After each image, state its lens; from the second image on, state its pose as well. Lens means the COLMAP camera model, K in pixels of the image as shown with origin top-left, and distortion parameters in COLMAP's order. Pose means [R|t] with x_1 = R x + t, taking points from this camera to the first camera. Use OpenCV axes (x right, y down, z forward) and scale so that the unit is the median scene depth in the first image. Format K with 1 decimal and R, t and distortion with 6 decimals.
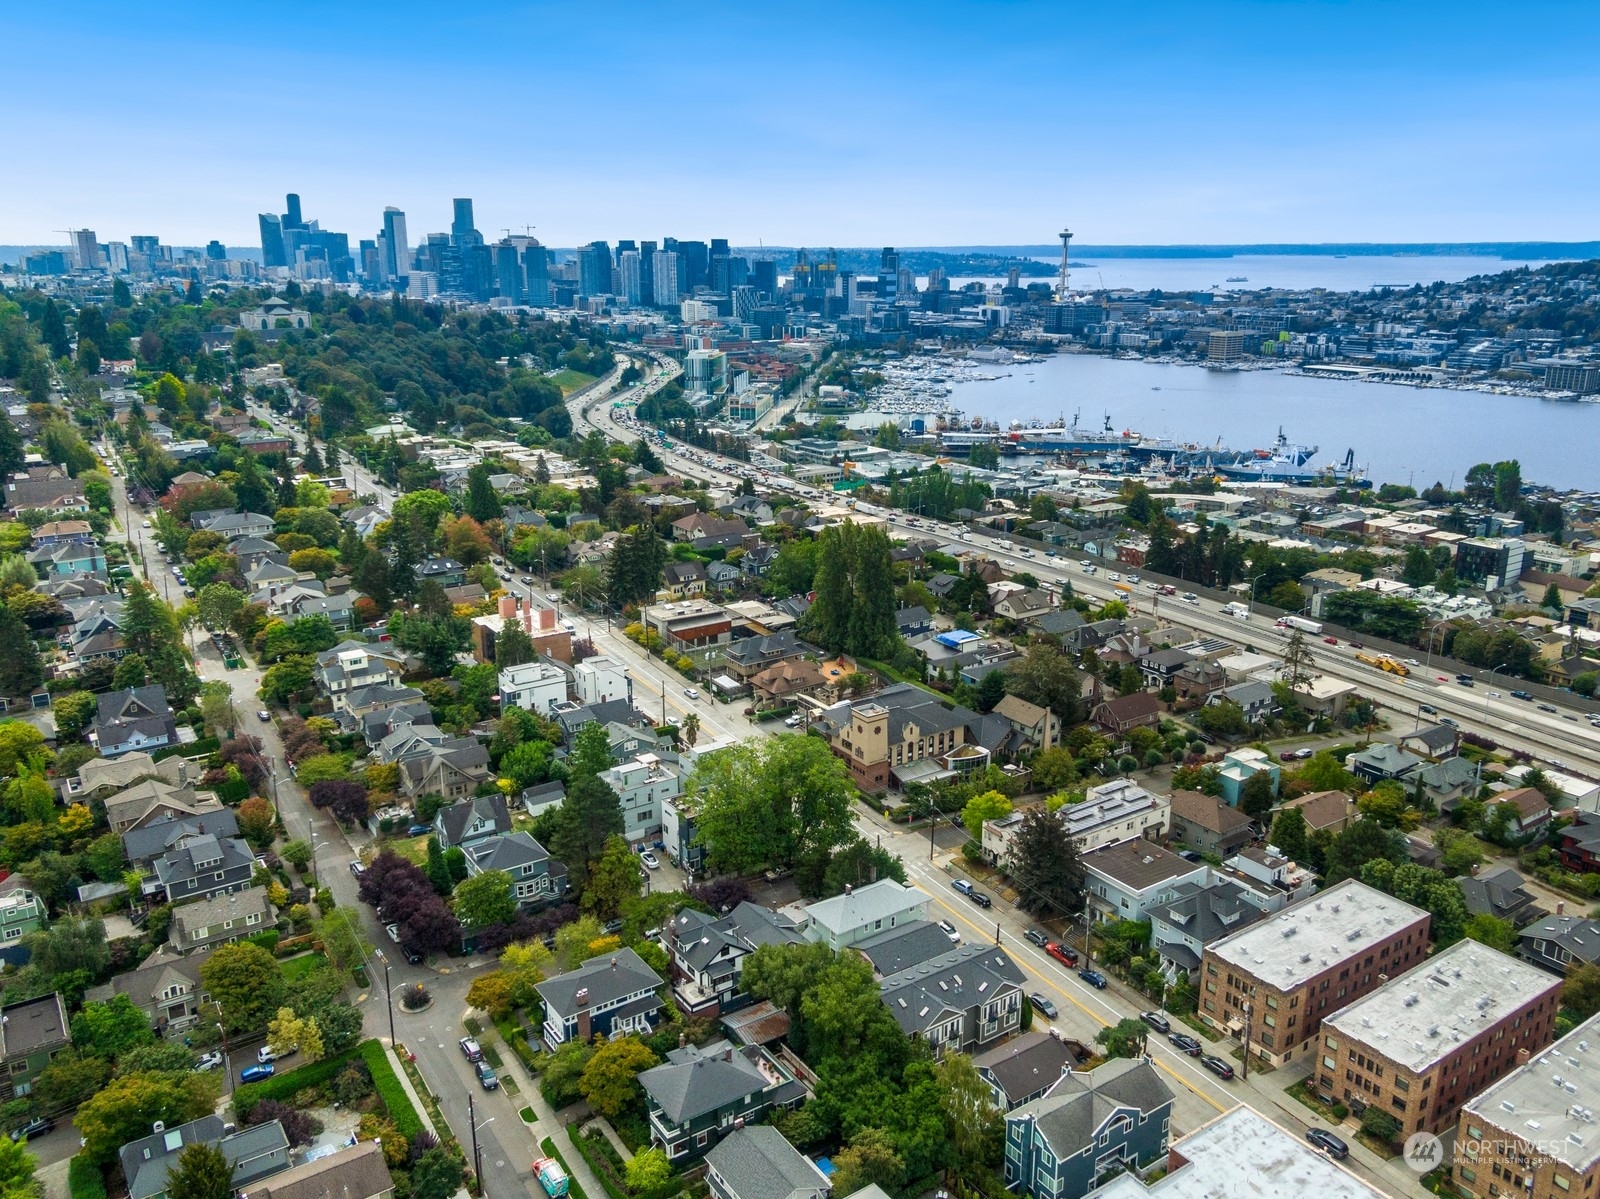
lens RADIAL K [[1236.2, 0, 800.0], [0, 1236.2, 599.5], [0, 0, 1]] dist [-0.000726, -0.001295]
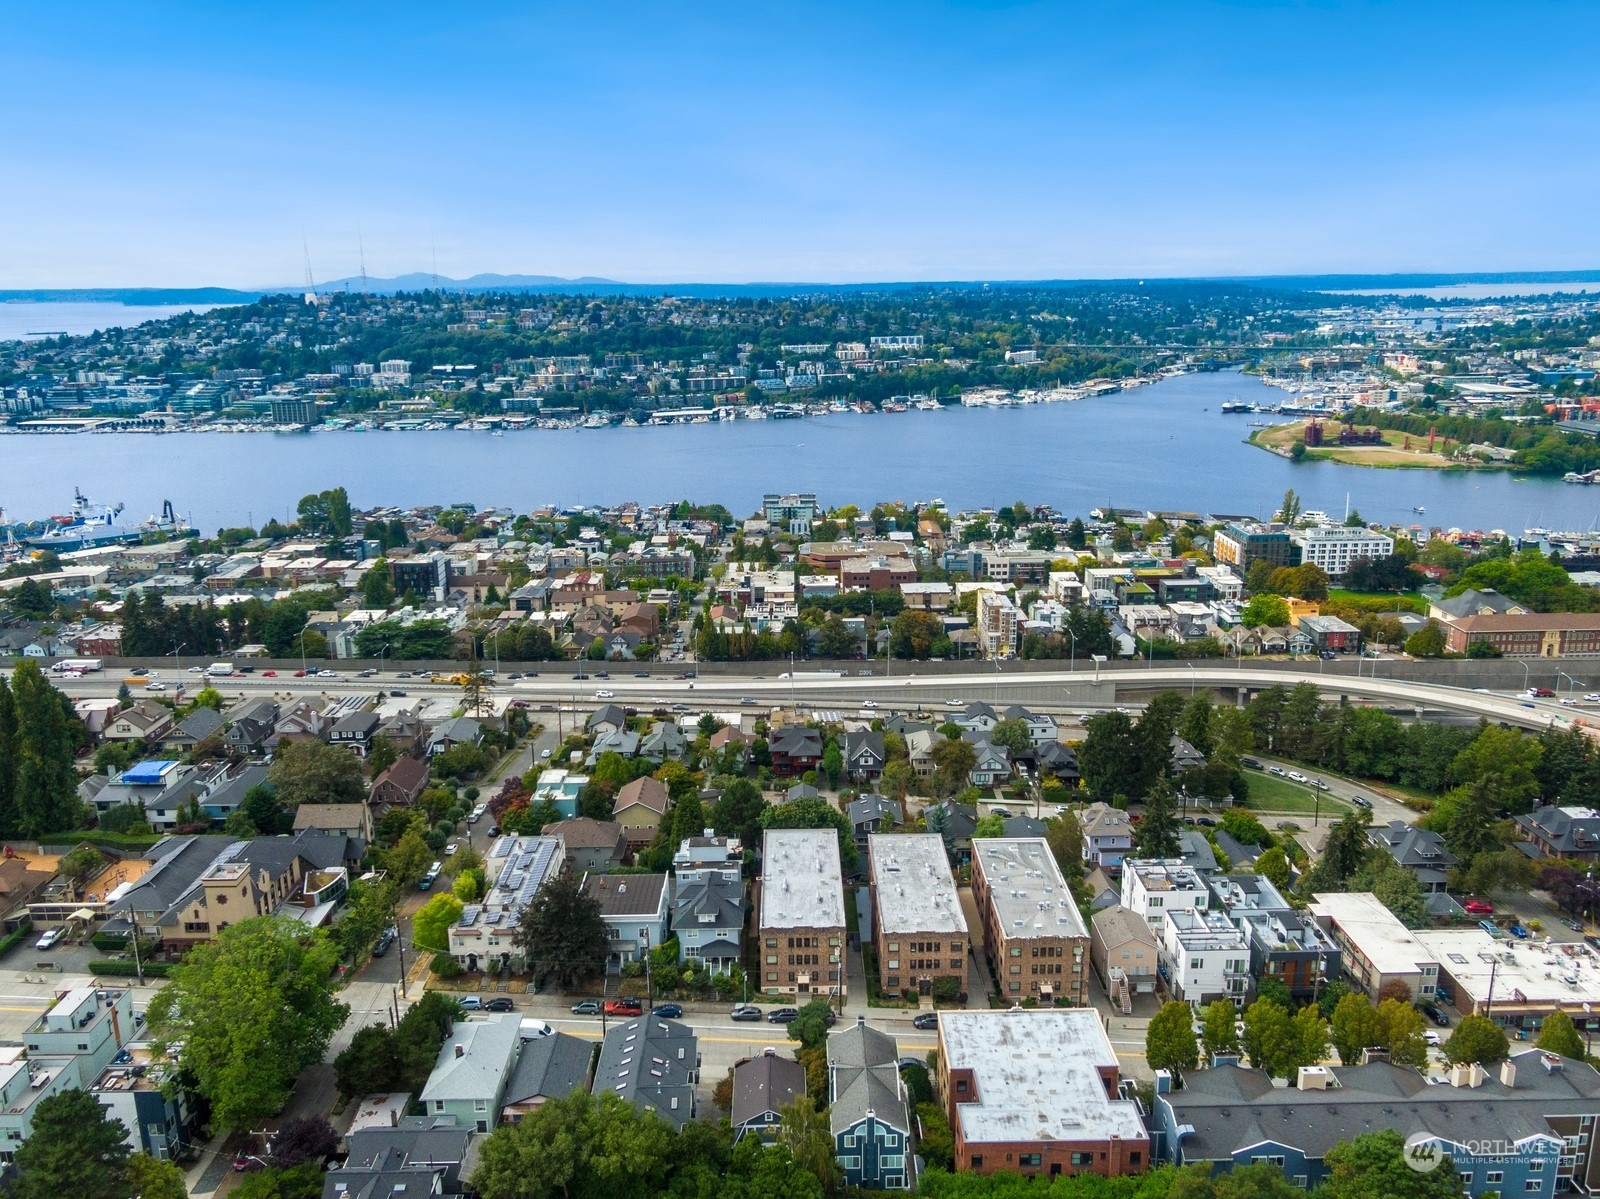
lens RADIAL K [[1238.1, 0, 785.1], [0, 1238.1, 594.0], [0, 0, 1]] dist [0.041471, -0.037616]
pose [[0.555735, -0.201793, 0.806497, -0.054719], [0.235095, 0.968644, 0.080366, -0.009756], [-0.797426, 0.144941, 0.585750, 0.033812]]
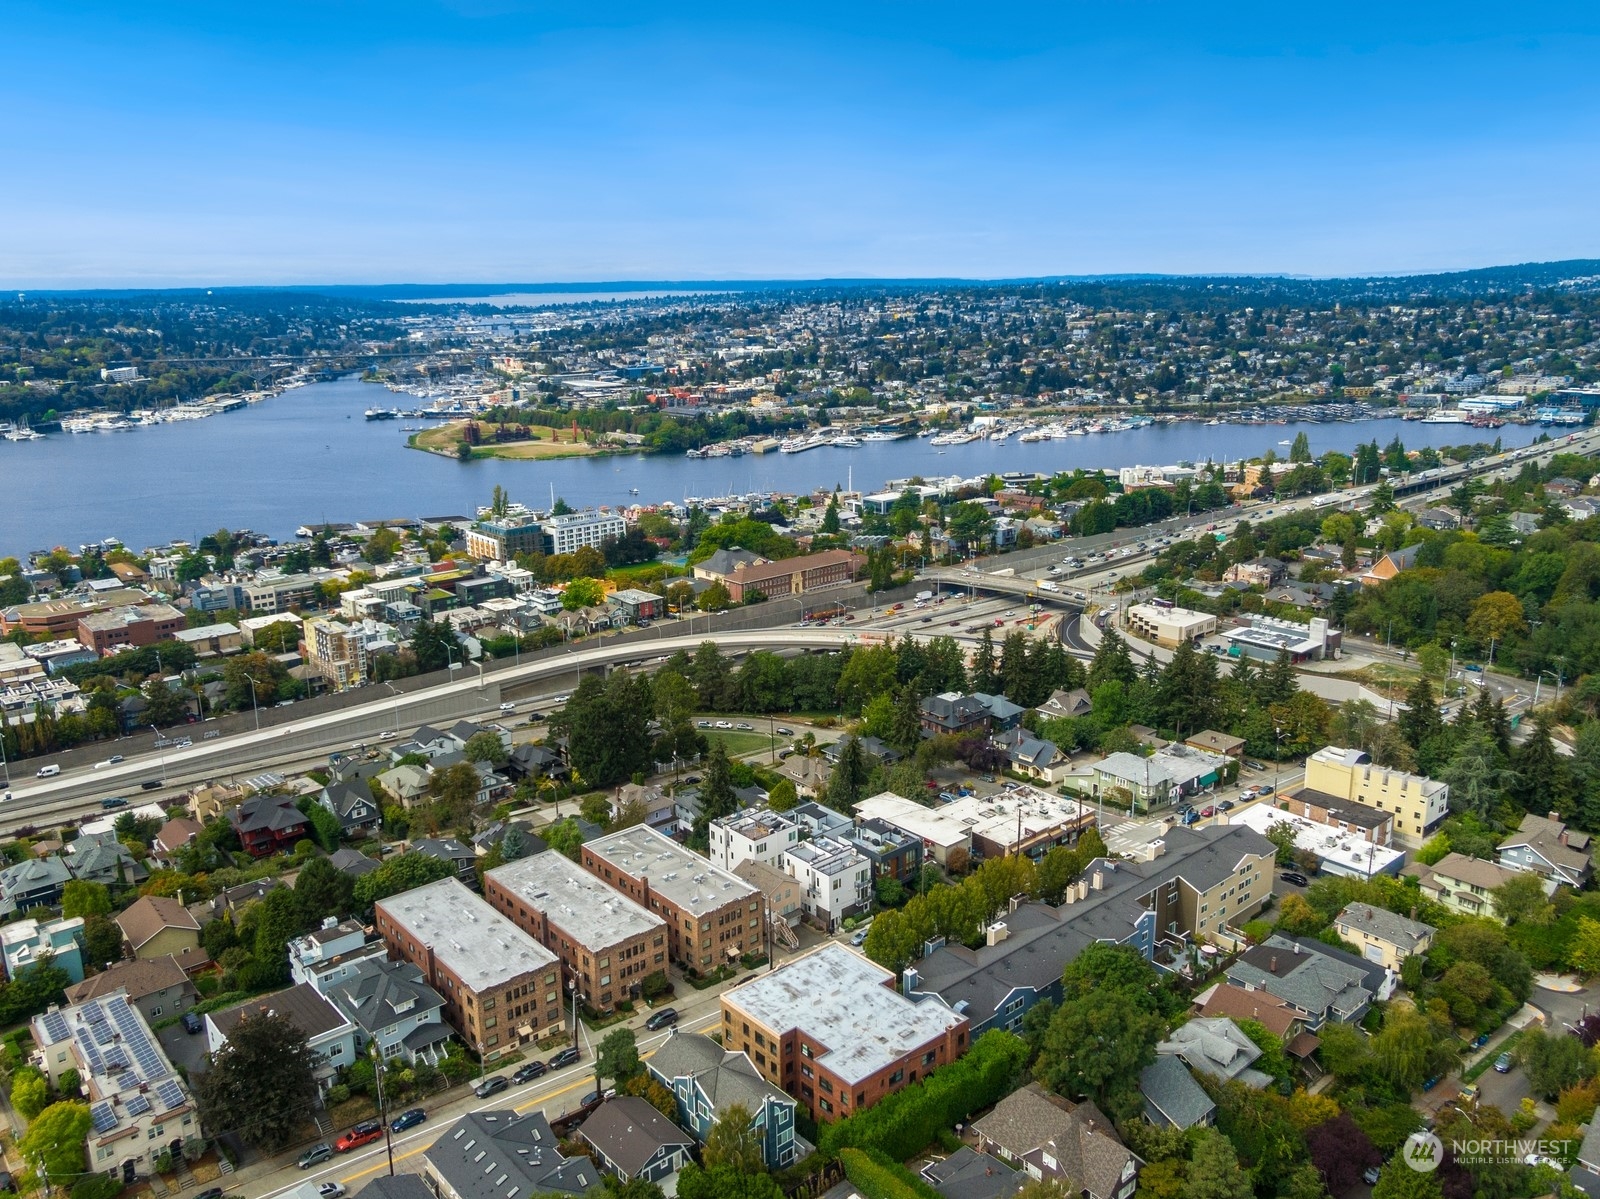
lens RADIAL K [[1238.1, 0, 785.1], [0, 1238.1, 594.0], [0, 0, 1]] dist [0.041471, -0.037616]
pose [[-0.098806, -0.236730, 0.966538, -0.066498], [0.289330, 0.922495, 0.255520, -0.022334], [-0.952116, 0.304895, -0.022655, 0.077936]]
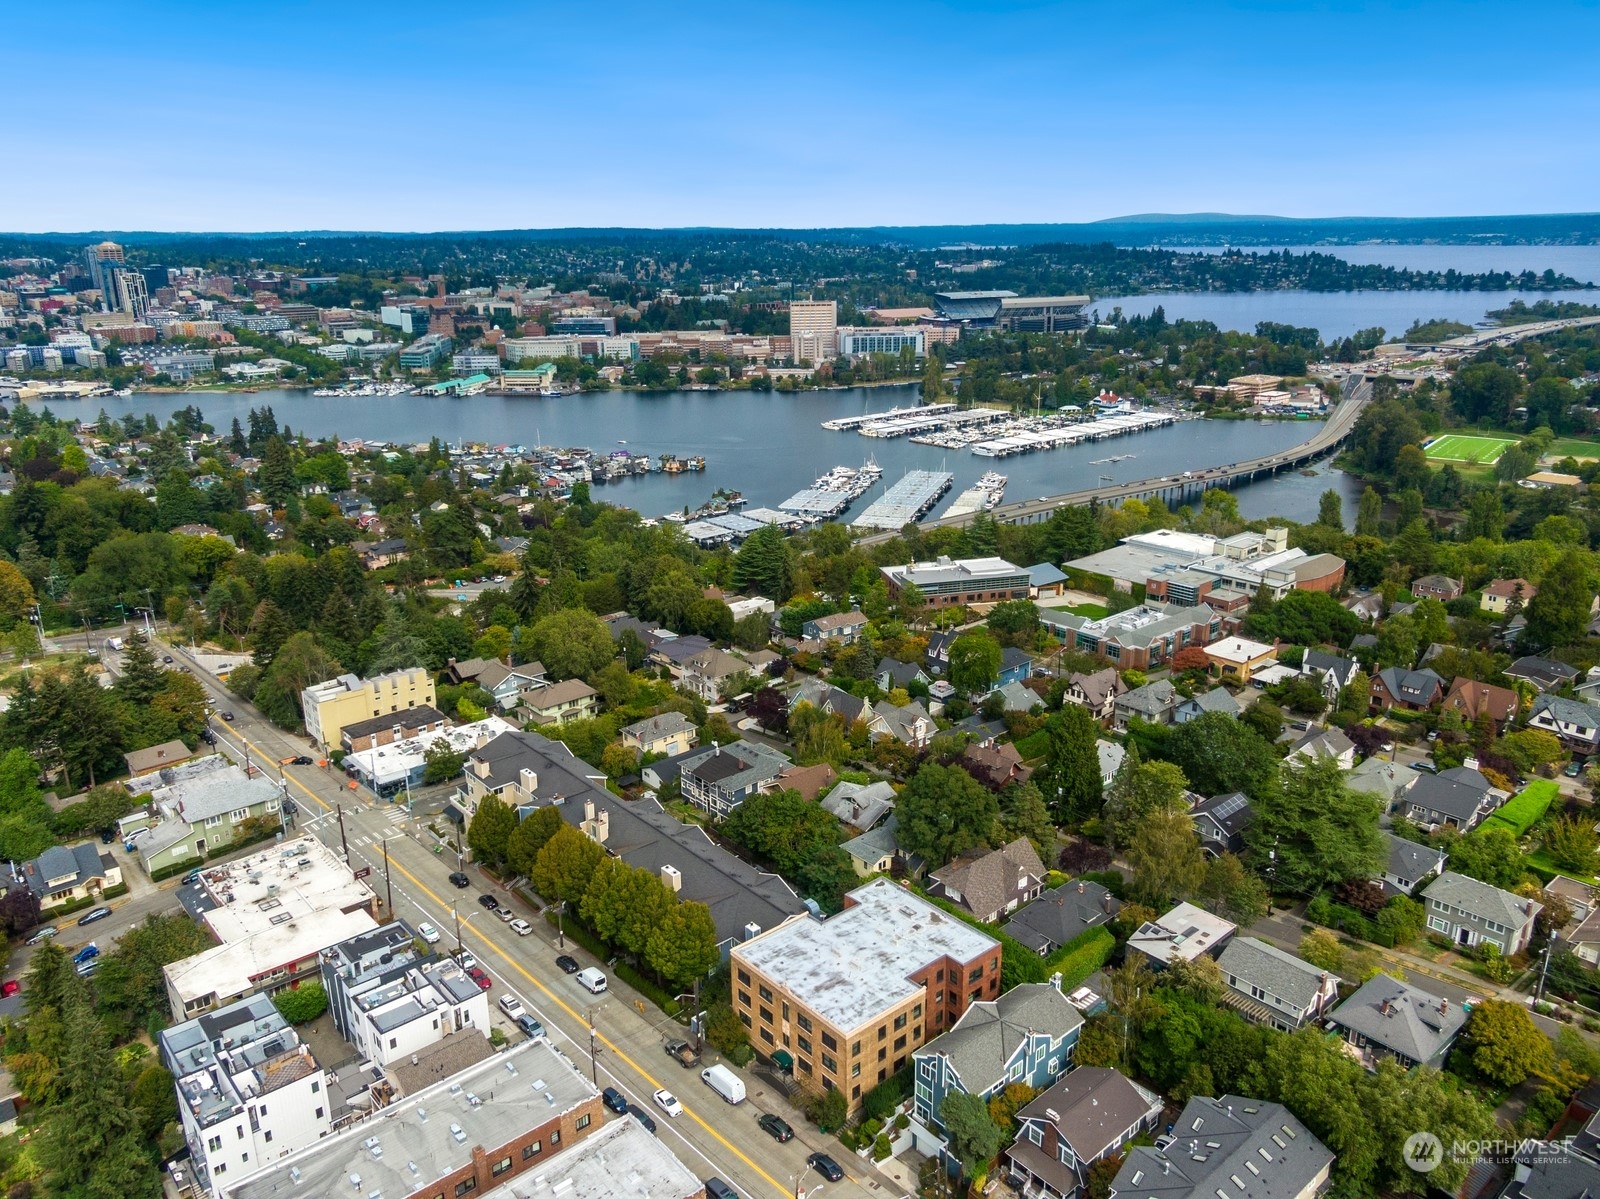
lens RADIAL K [[1145.5, 0, 800.0], [0, 1145.5, 599.5], [0, 0, 1]] dist [0.000989, 0.000436]
pose [[-0.992880, 0.034373, -0.114055, 0.041283], [-0.036171, 0.825262, 0.563591, -0.042633], [0.113497, 0.563703, -0.818143, 0.145394]]
